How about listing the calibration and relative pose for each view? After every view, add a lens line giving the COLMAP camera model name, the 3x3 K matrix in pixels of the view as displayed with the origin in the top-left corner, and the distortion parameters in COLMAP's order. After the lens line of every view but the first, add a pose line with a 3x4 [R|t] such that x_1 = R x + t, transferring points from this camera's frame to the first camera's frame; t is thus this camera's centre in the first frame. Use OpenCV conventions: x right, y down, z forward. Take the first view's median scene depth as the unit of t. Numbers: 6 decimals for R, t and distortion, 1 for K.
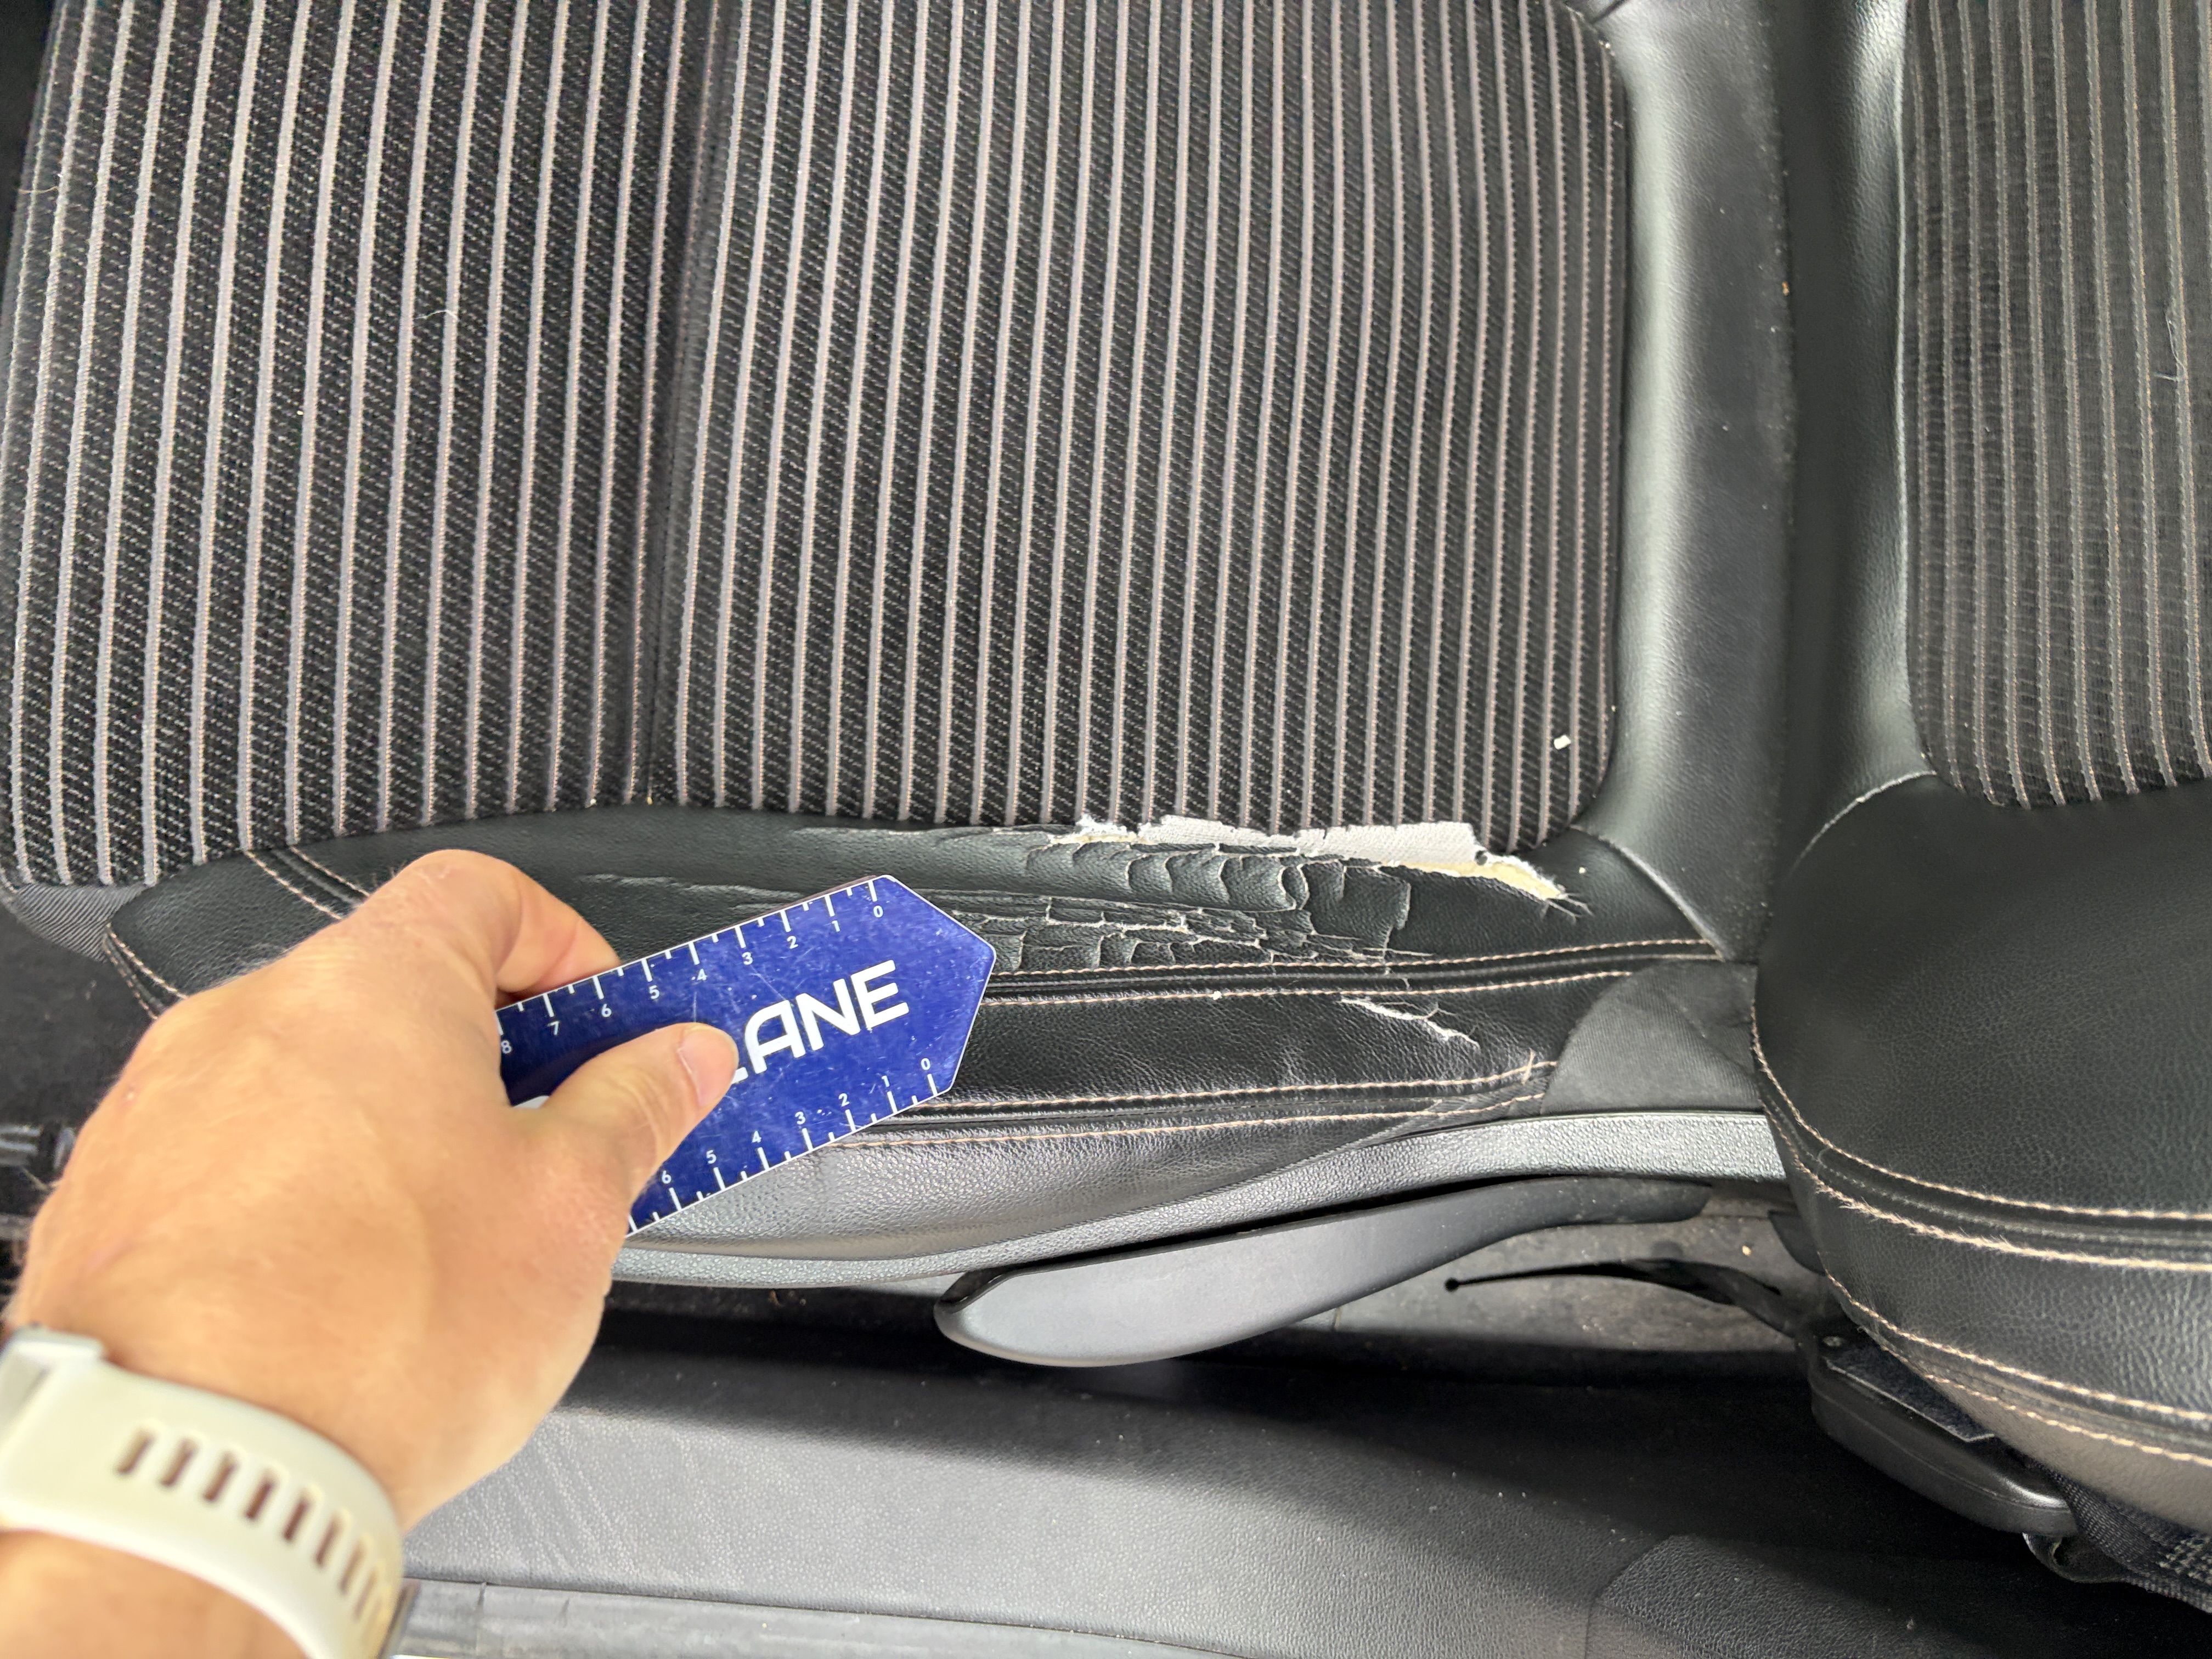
lens RADIAL K [[1682.9, 0, 1106.0], [0, 1682.9, 829.5], [0, 0, 1]] dist [0.031347, -0.007932]
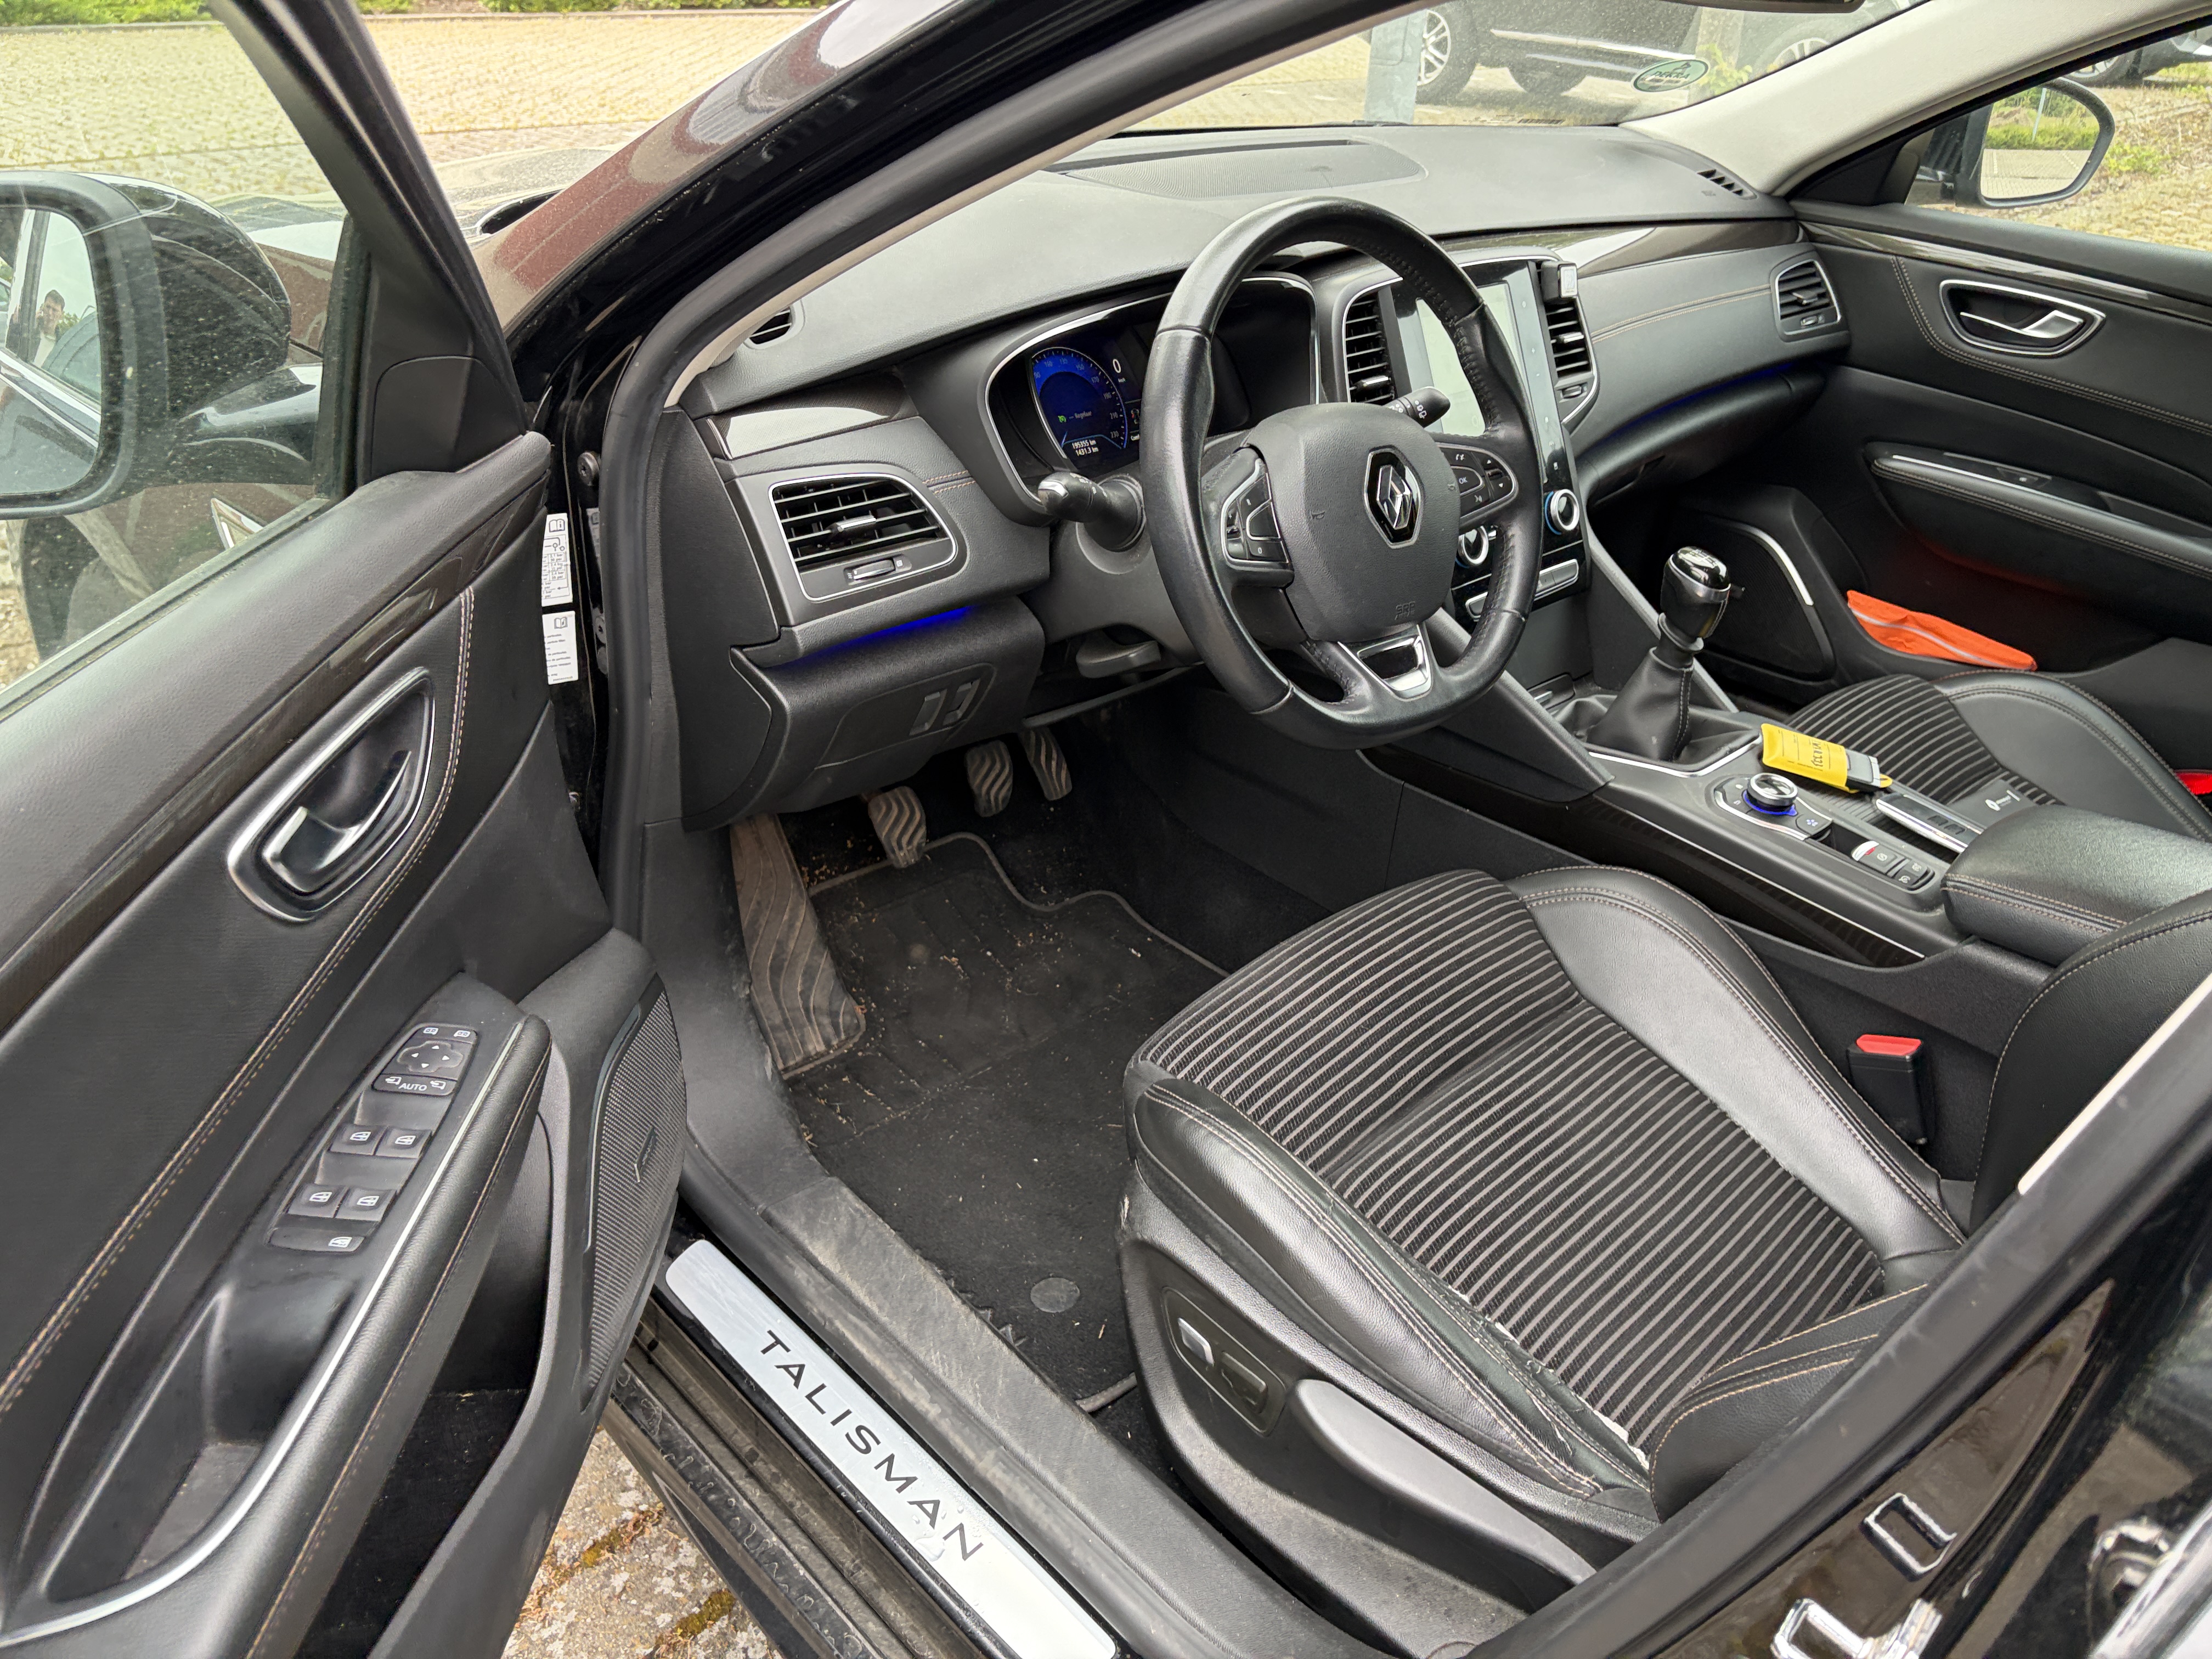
lens RADIAL K [[1700.5, 0, 1117.1], [0, 1700.5, 843.3], [0, 0, 1]] dist [0.064802, -0.082161]
pose [[0.743229, 0.366521, -0.559708, 0.778436], [-0.664134, 0.505283, -0.551013, 1.399506], [0.080852, 0.781250, 0.618960, -1.035368]]
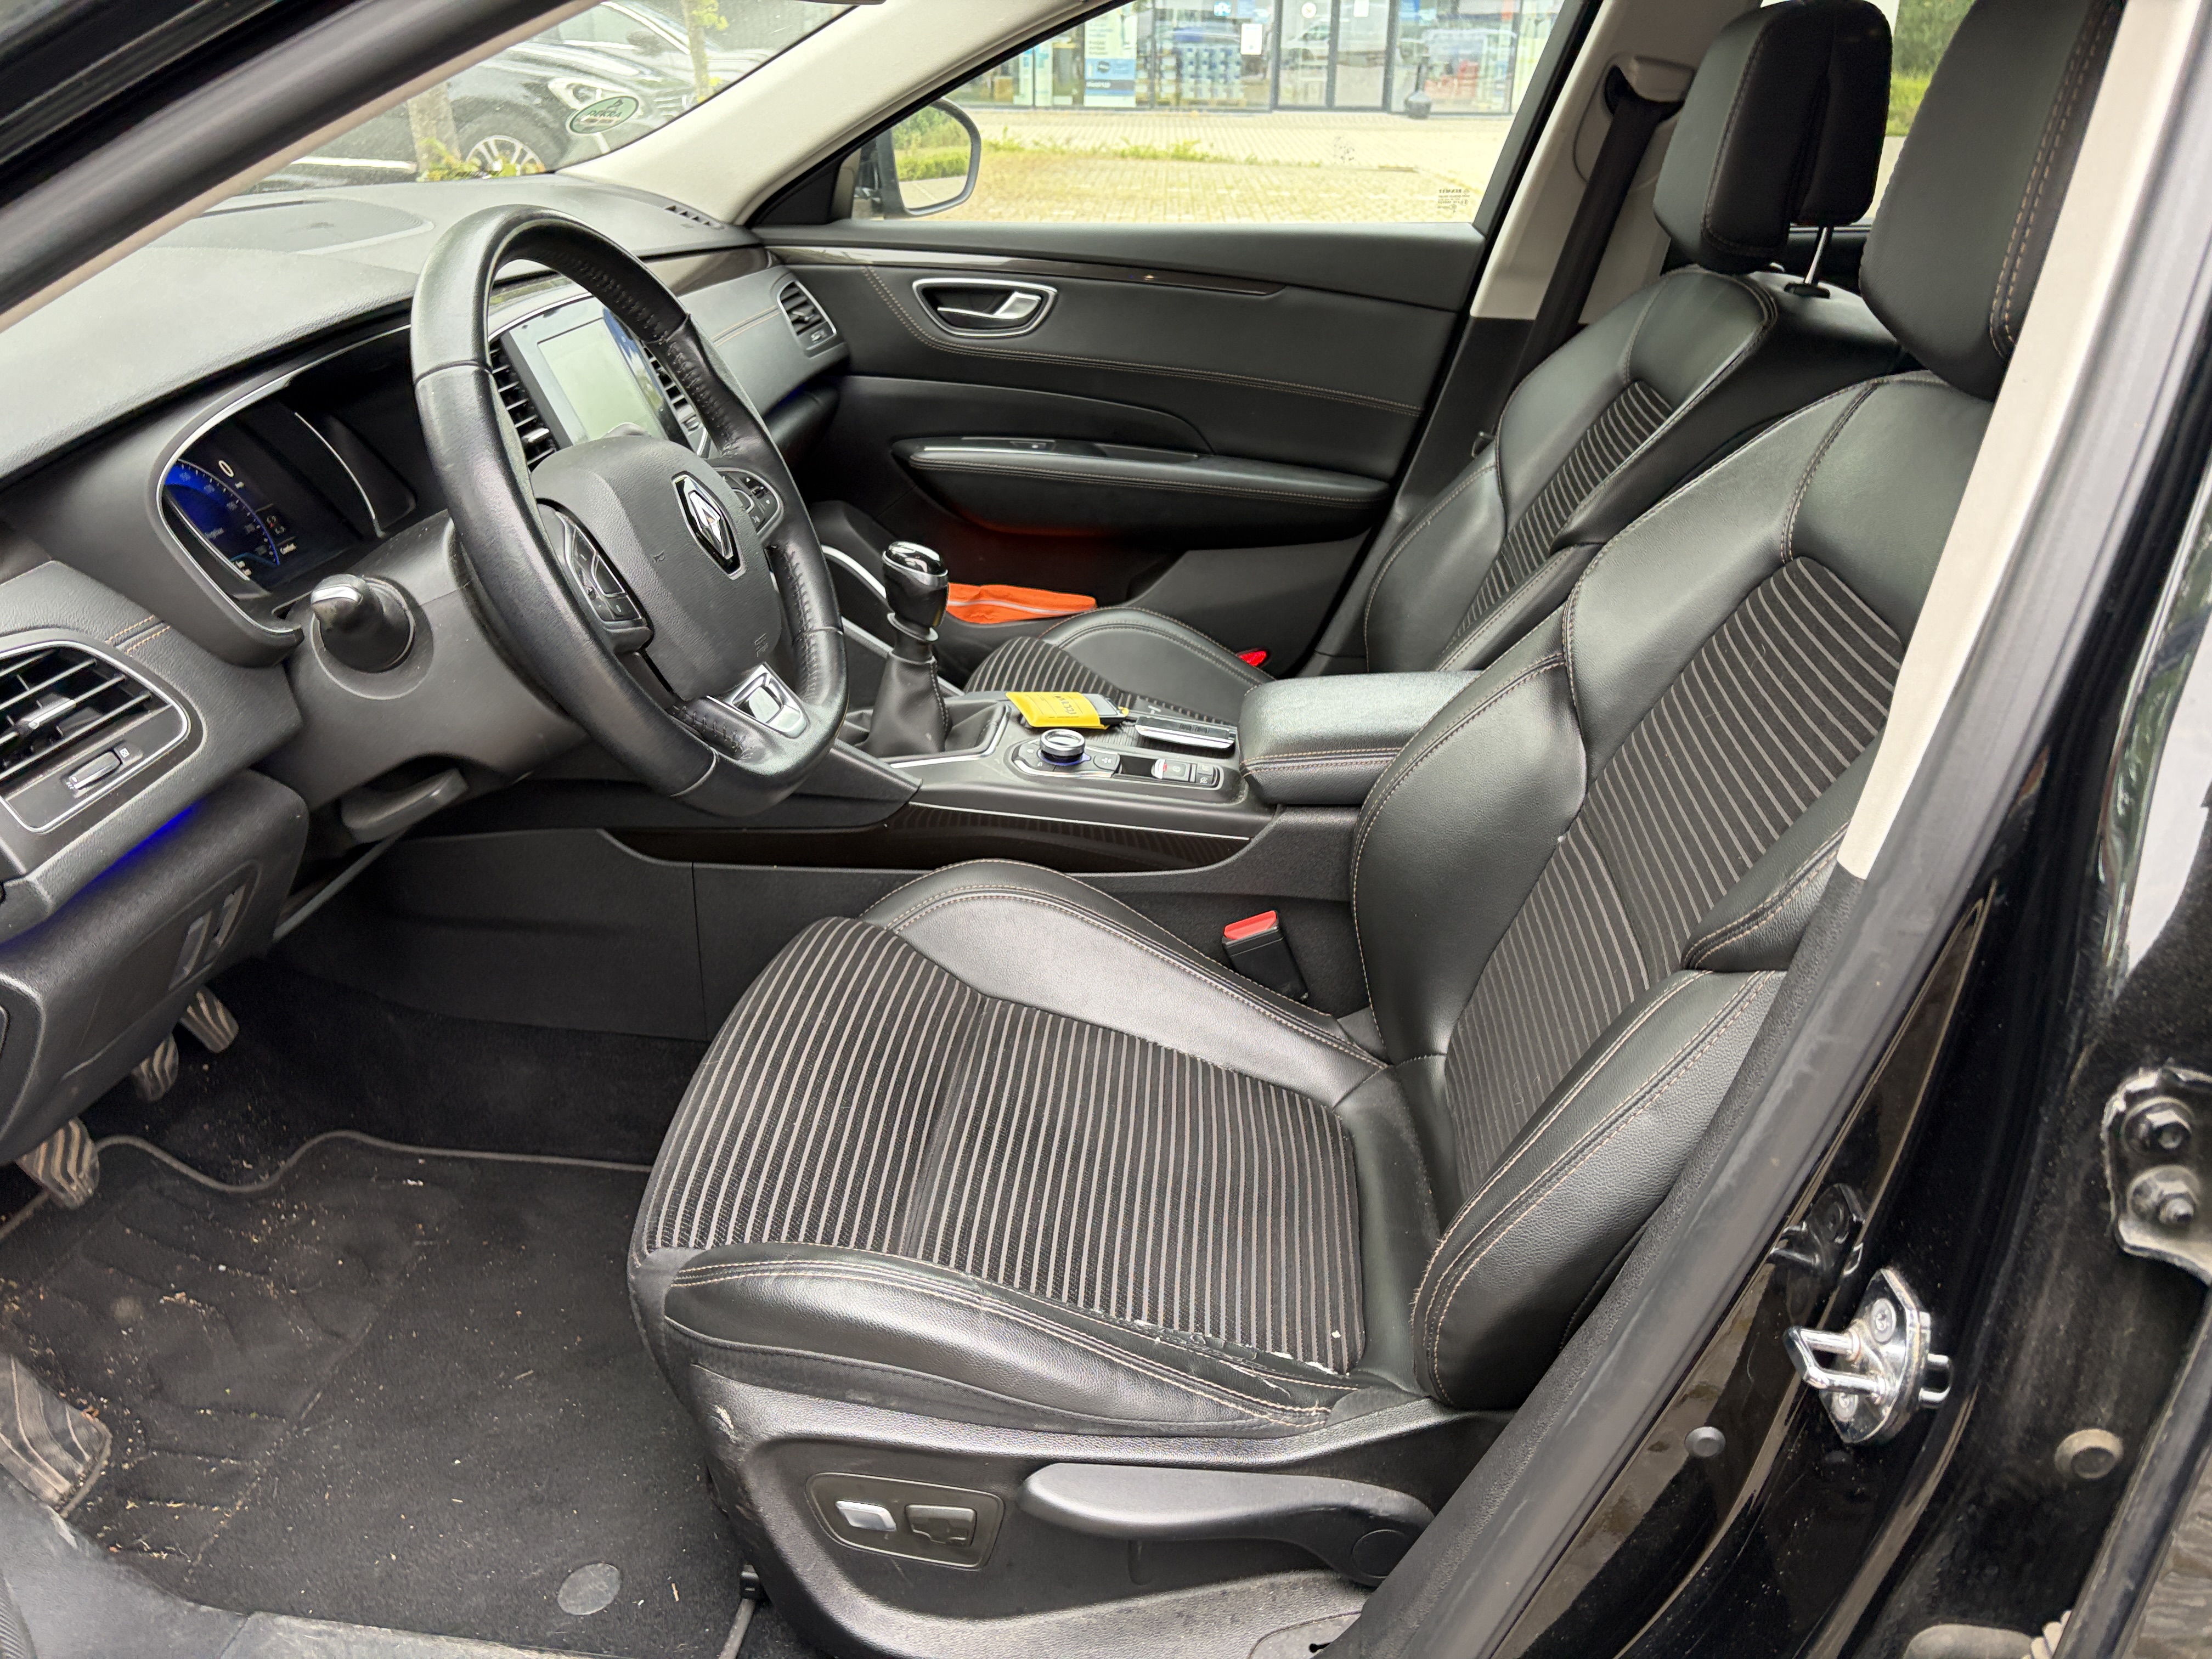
lens RADIAL K [[1700.5, 0, 1117.1], [0, 1700.5, 843.3], [0, 0, 1]] dist [0.064802, -0.082161]
pose [[0.999820, 0.018964, -0.000060, -0.003146], [-0.011302, 0.593310, -0.804895, 1.528546], [-0.015228, 0.804751, 0.593417, -0.835459]]
